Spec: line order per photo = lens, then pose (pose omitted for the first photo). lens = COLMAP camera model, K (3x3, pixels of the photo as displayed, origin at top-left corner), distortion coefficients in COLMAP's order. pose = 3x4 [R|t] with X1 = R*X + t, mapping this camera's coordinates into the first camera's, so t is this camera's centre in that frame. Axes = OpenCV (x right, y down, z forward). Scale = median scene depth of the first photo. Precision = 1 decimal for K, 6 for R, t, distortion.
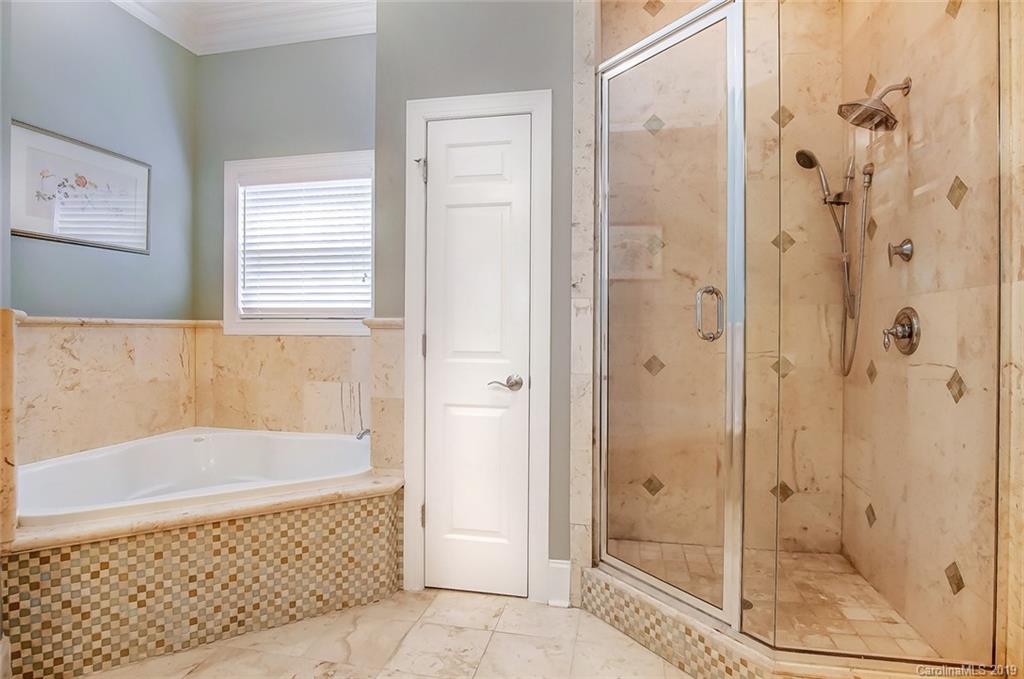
lens RADIAL K [[554.0, 0, 511.4], [0, 554.0, 330.7], [0, 0, 1]] dist [-0.027833, -0.000109]
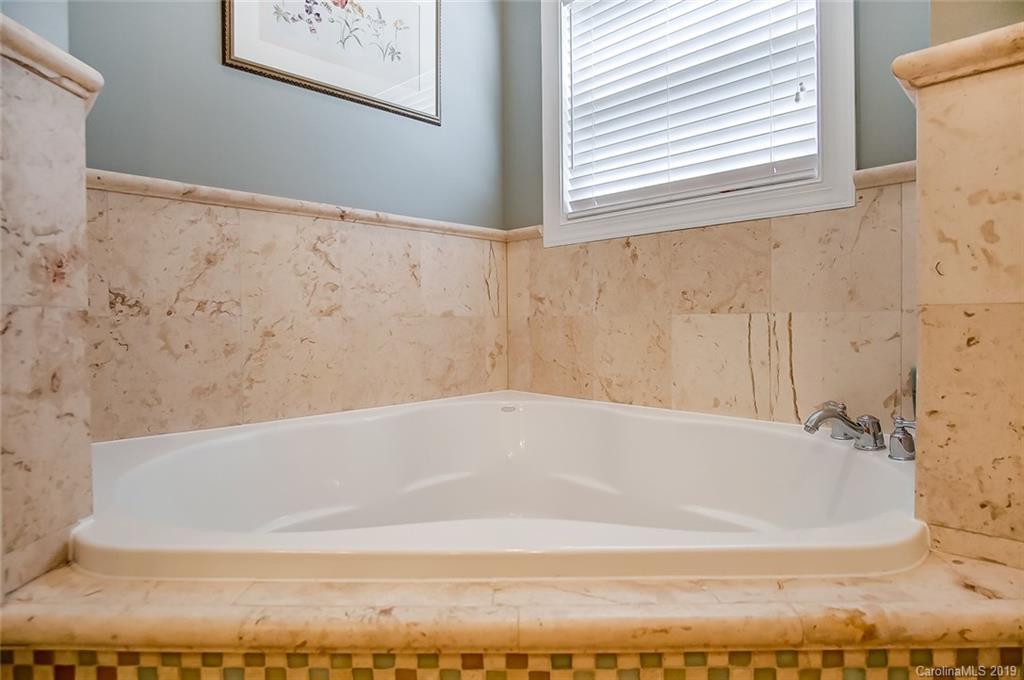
lens RADIAL K [[554.0, 0, 511.4], [0, 554.0, 331.2], [0, 0, 1]] dist [-0.027833, -0.000109]
pose [[0.836839, 0.000857, -0.547448, -0.212105], [0.009089, 0.999839, 0.015459, 0.097902], [0.547373, -0.017912, 0.836697, 0.459929]]
